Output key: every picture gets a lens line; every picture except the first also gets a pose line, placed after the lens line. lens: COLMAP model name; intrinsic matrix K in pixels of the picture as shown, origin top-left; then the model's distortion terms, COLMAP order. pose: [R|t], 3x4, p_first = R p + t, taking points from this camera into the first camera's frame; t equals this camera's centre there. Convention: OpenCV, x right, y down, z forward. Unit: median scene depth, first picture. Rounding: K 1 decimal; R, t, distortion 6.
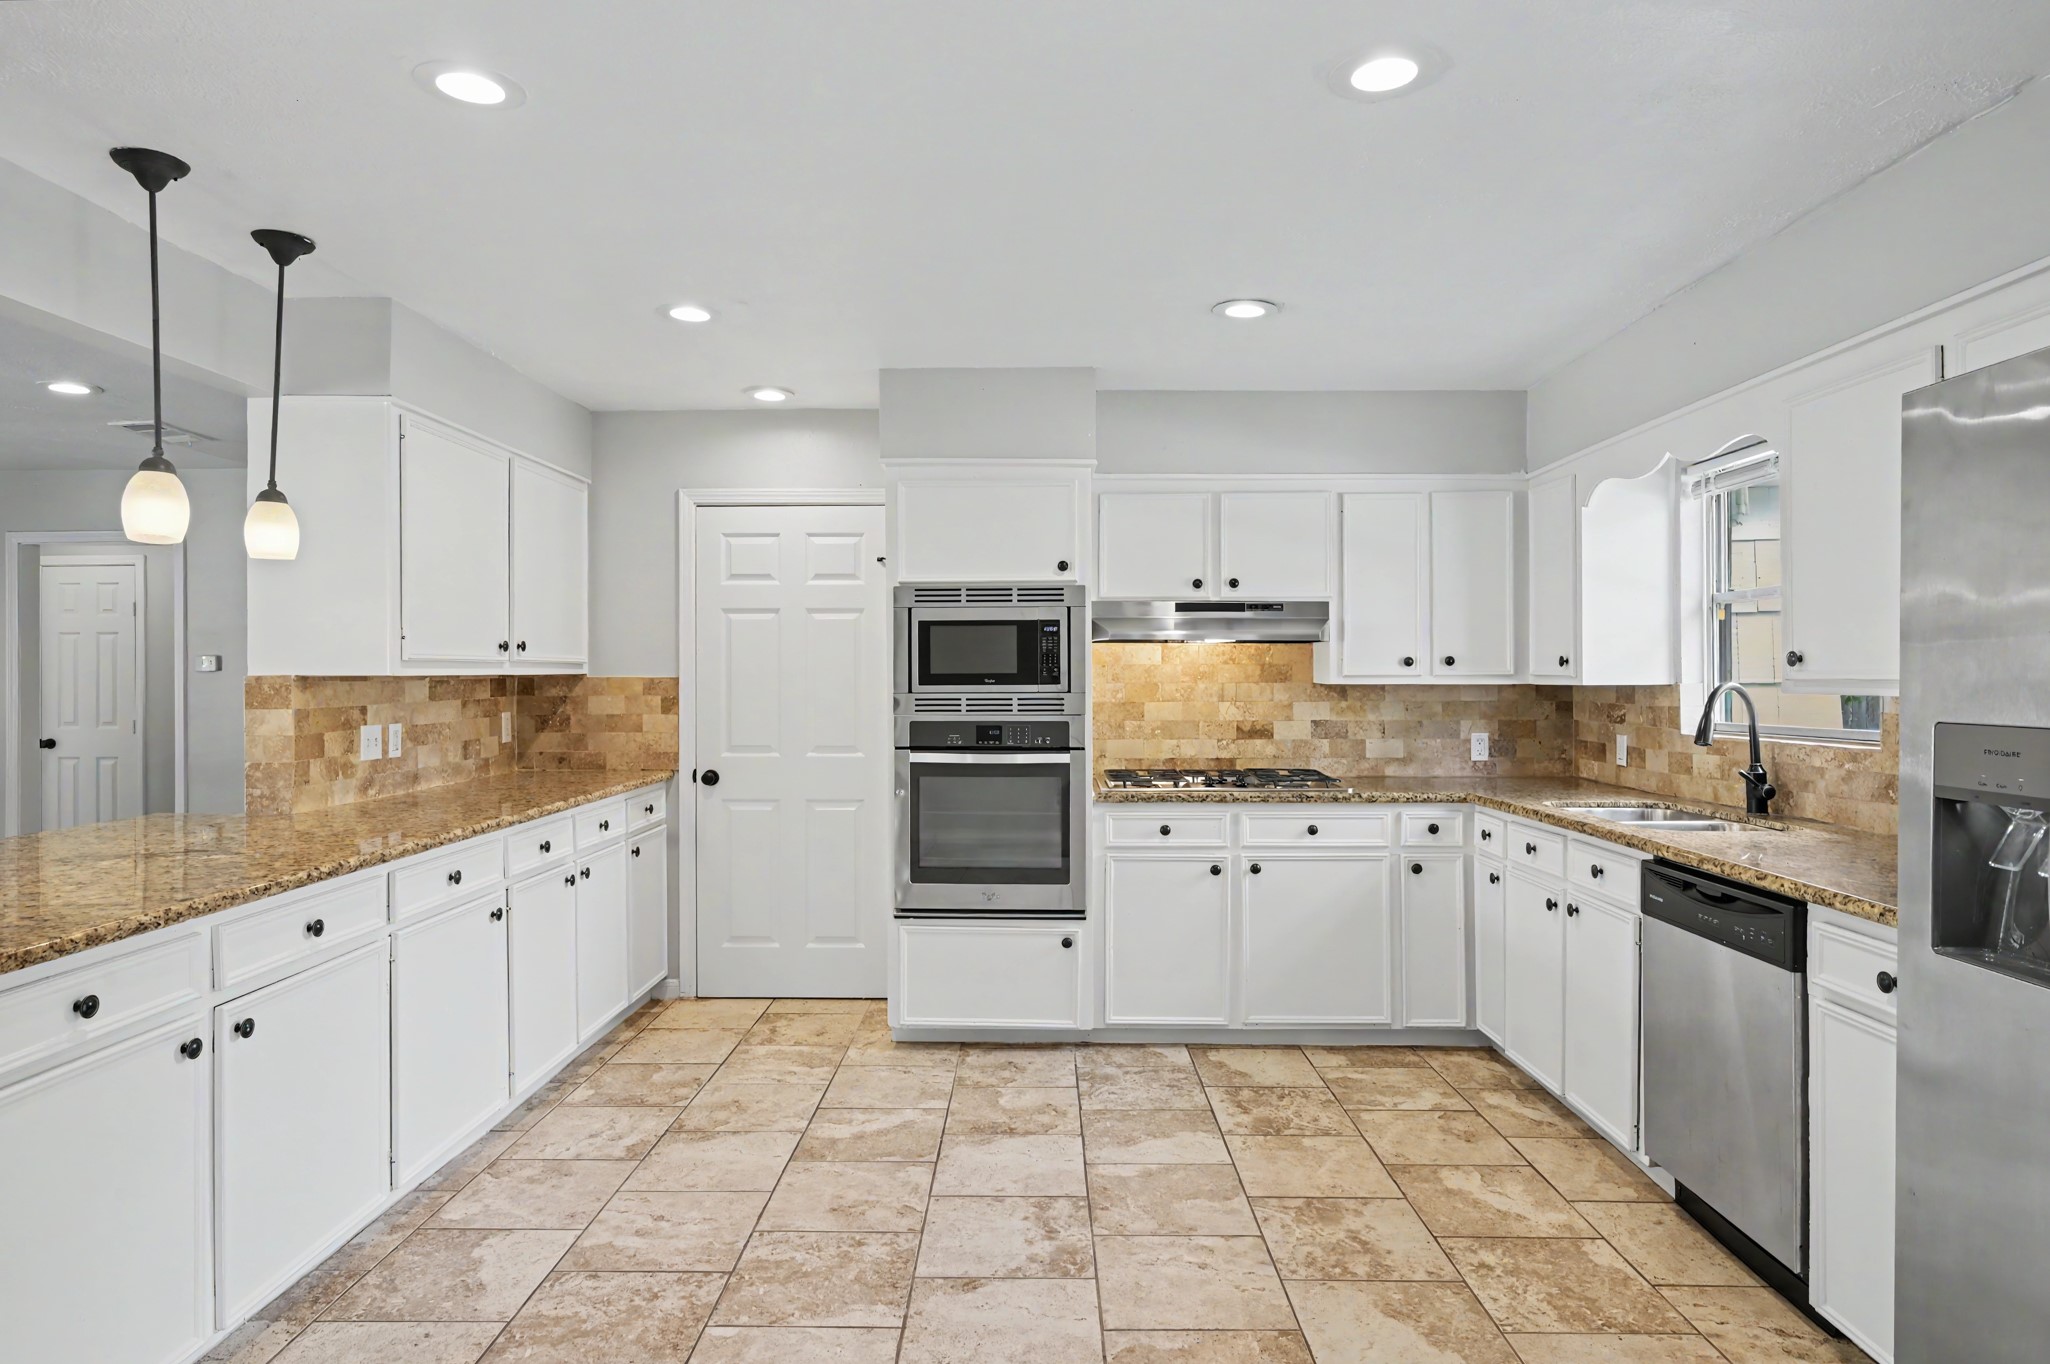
lens RADIAL K [[1149.1, 0, 1025.1], [0, 1149.1, 672.8], [0, 0, 1]] dist [-0.017520, 0.000003]
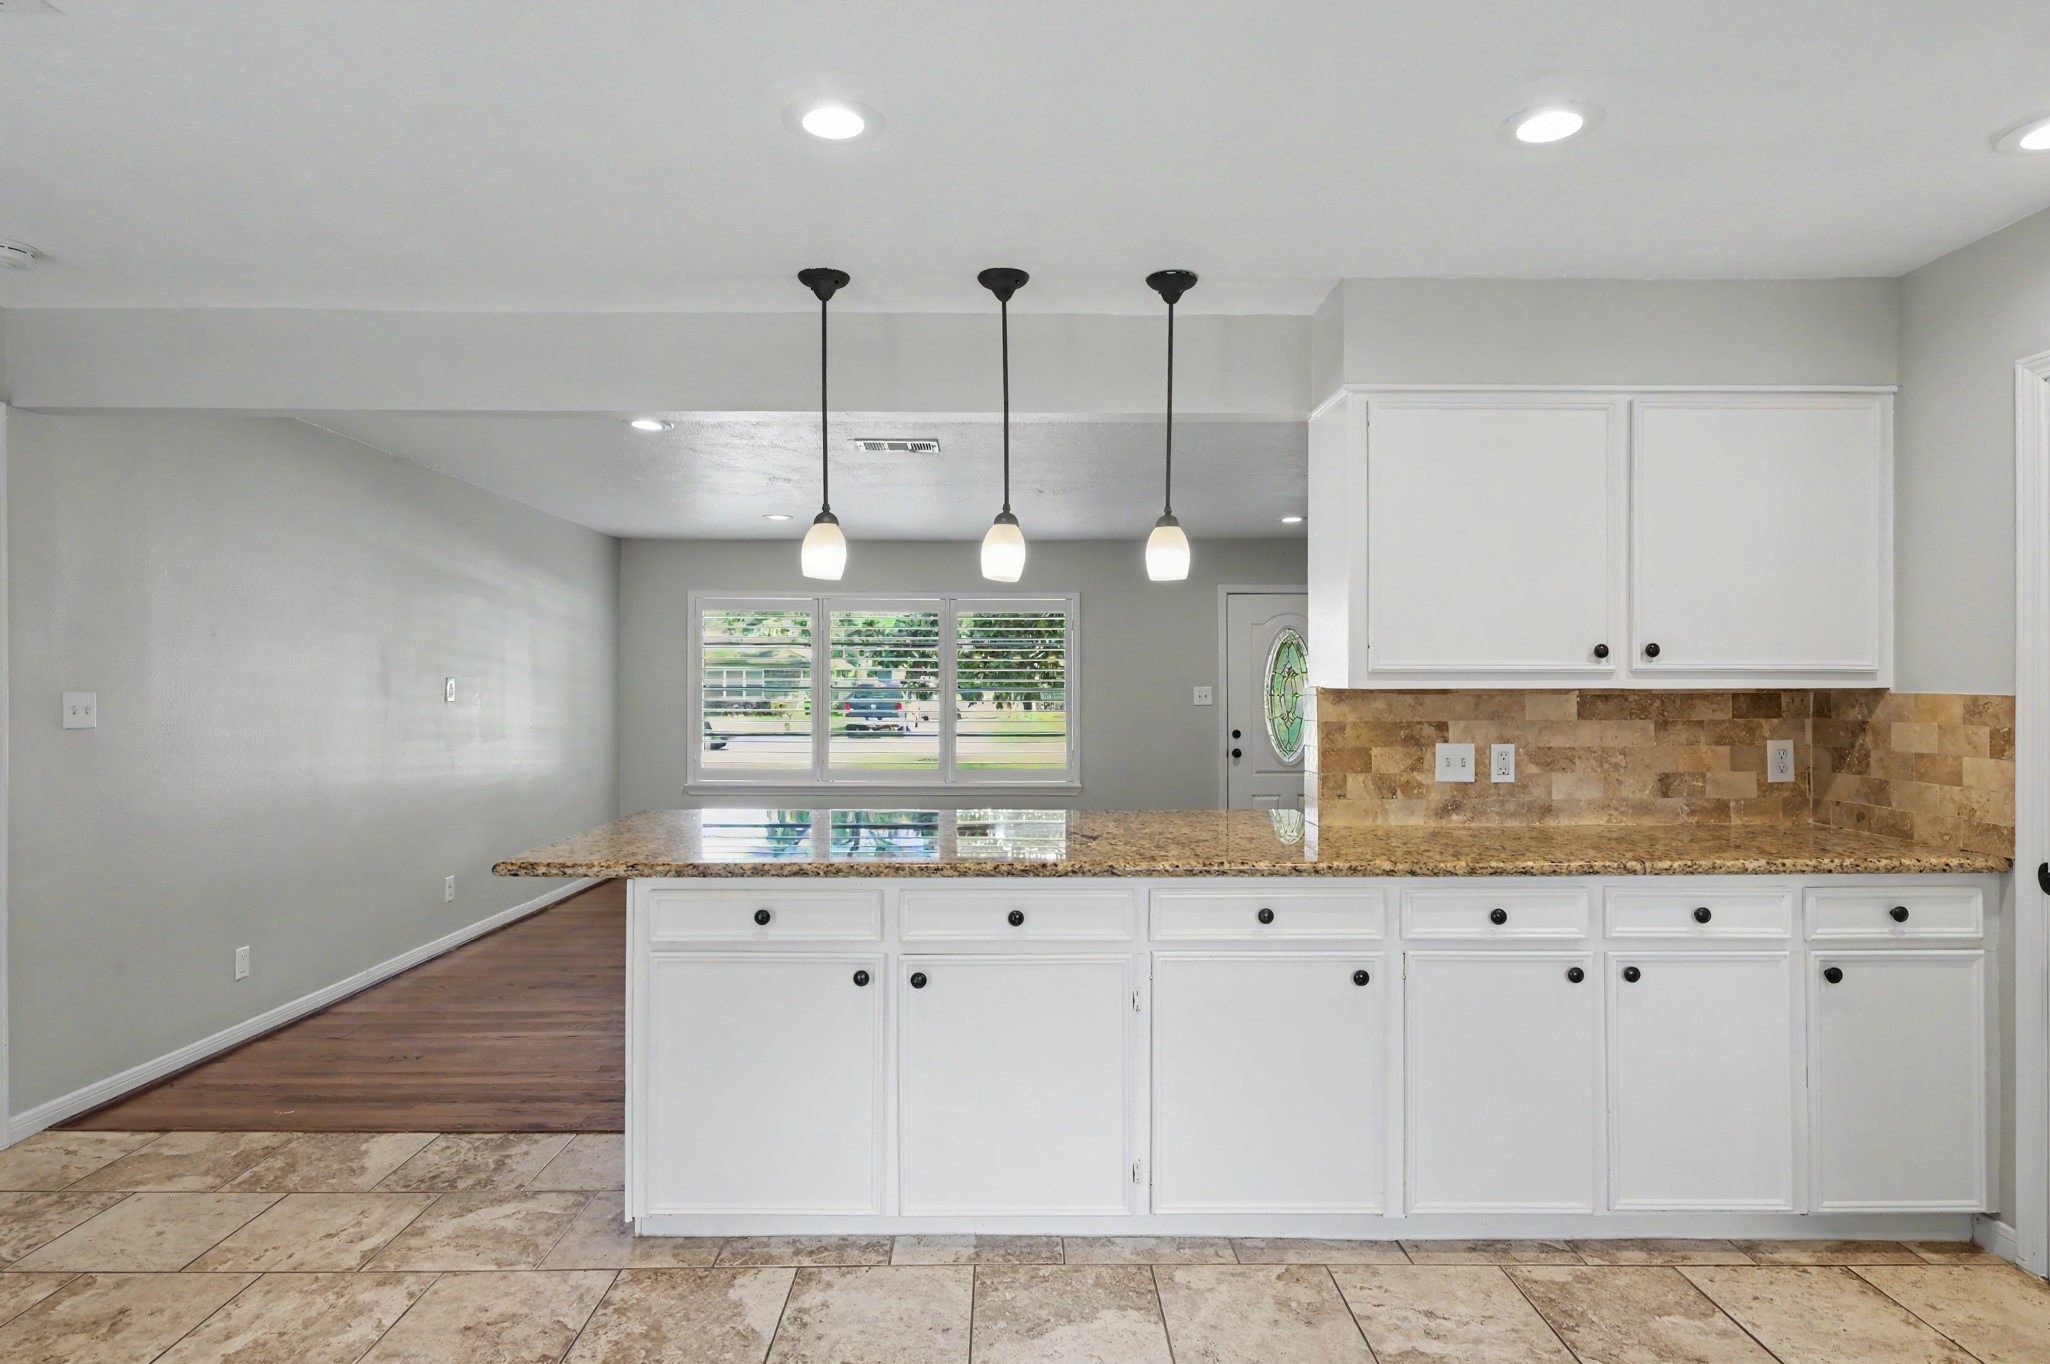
lens RADIAL K [[1112.2, 0, 1028.8], [0, 1112.2, 674.4], [0, 0, 1]] dist [-0.001838, -0.001005]
pose [[0.025507, -0.001899, -0.999673, 0.273279], [-0.000310, 0.999998, -0.001908, -0.006395], [0.999675, 0.000359, 0.025507, 0.588577]]
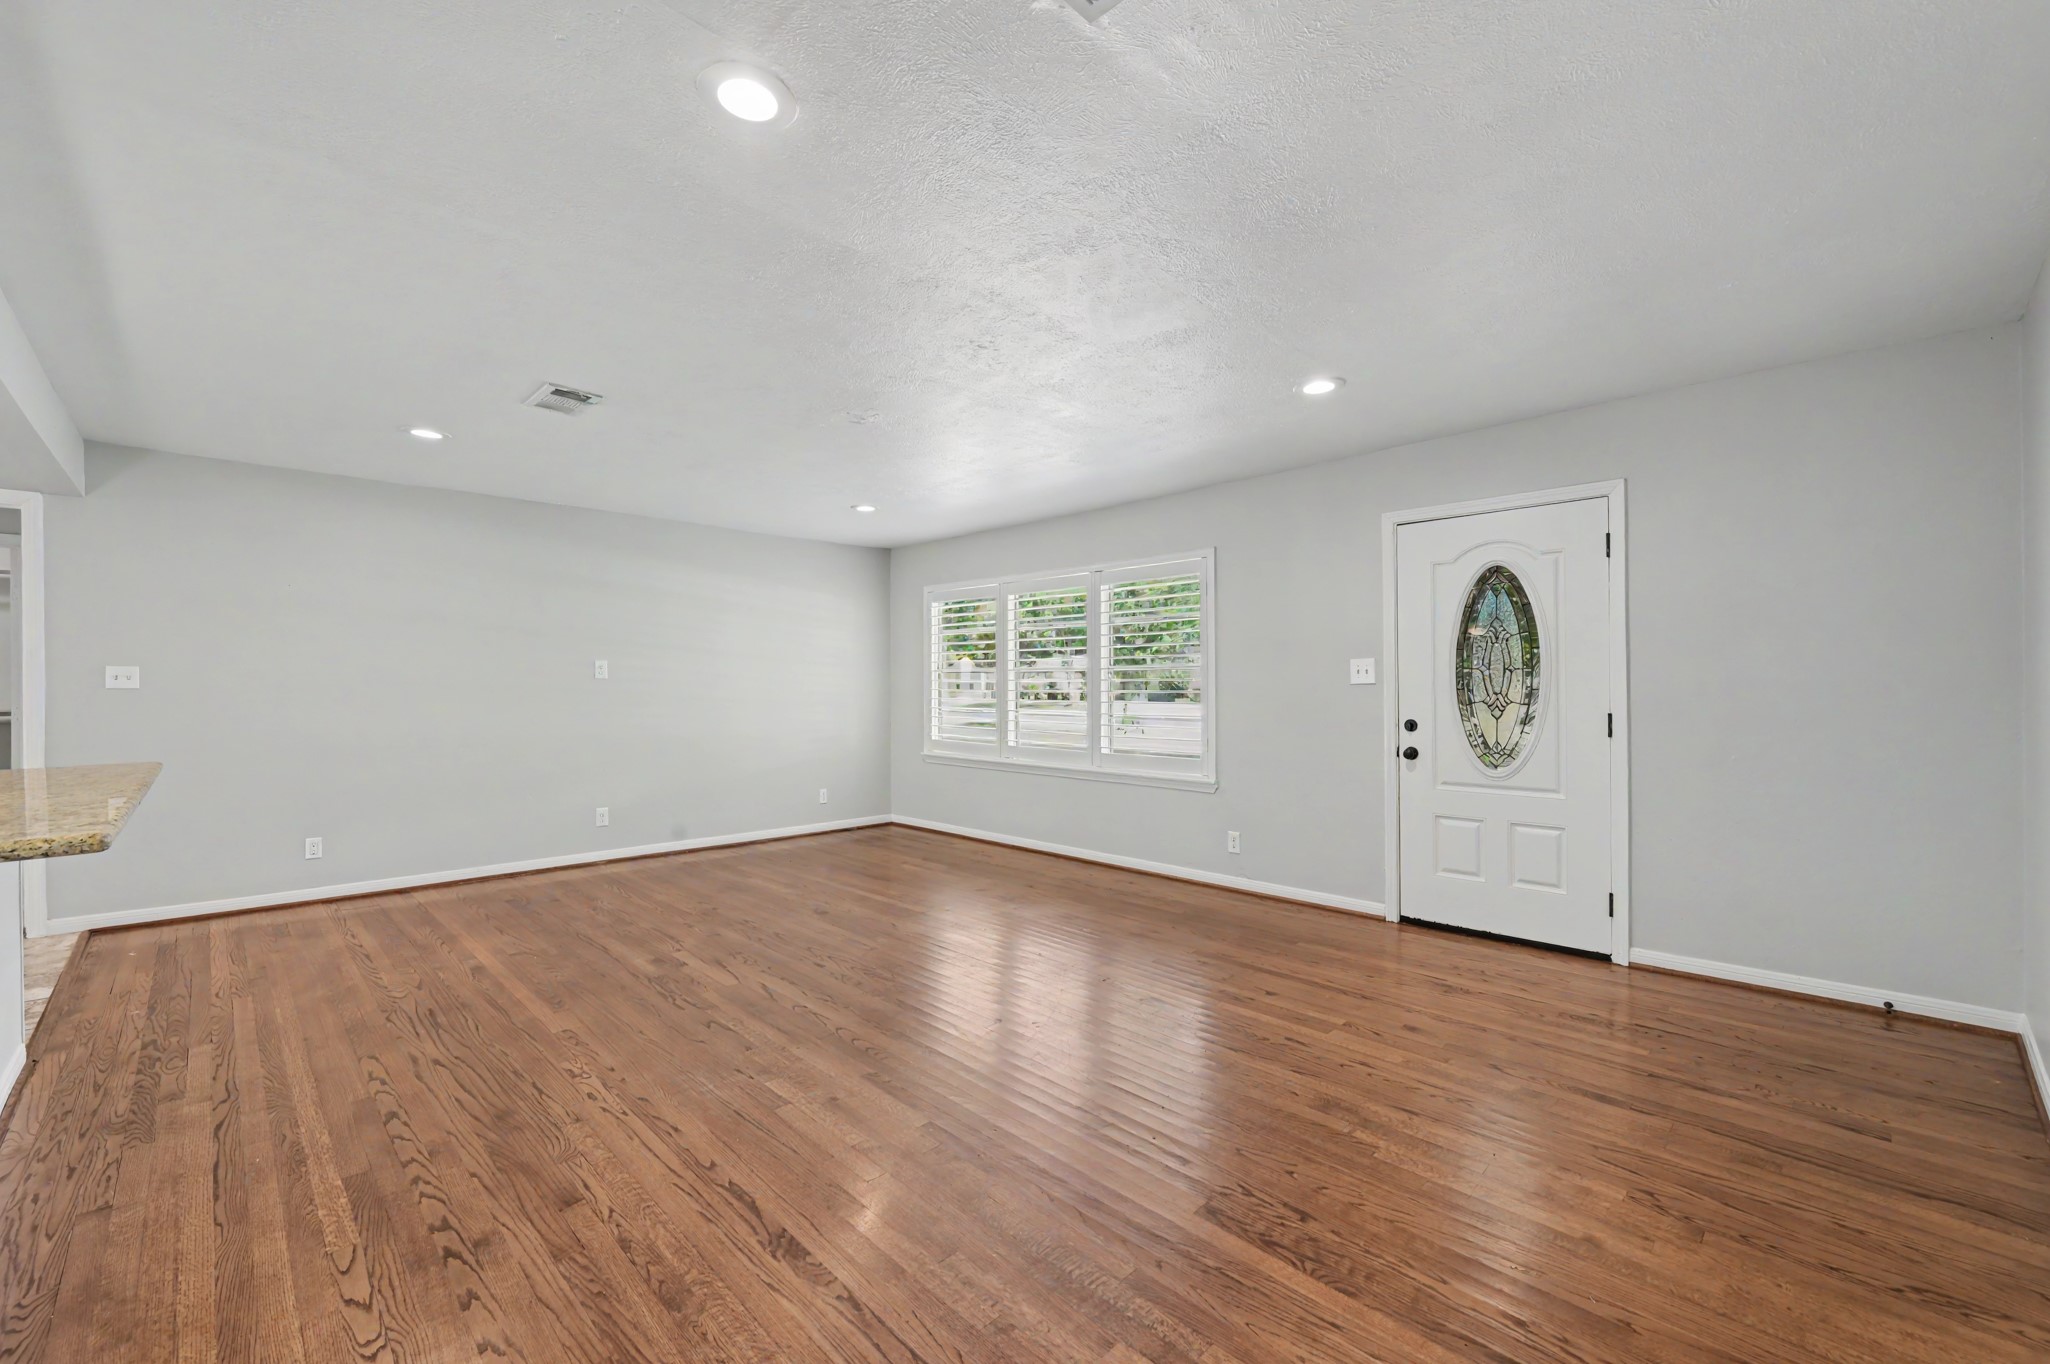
lens RADIAL K [[836.5, 0, 1026.5], [0, 836.5, 668.6], [0, 0, 1]] dist [0.001195, -0.000657]
pose [[-0.708050, -0.001170, -0.706161, -0.655104], [0.010907, 0.999861, -0.012592, 0.034002], [0.706078, -0.016618, -0.707939, 1.417308]]
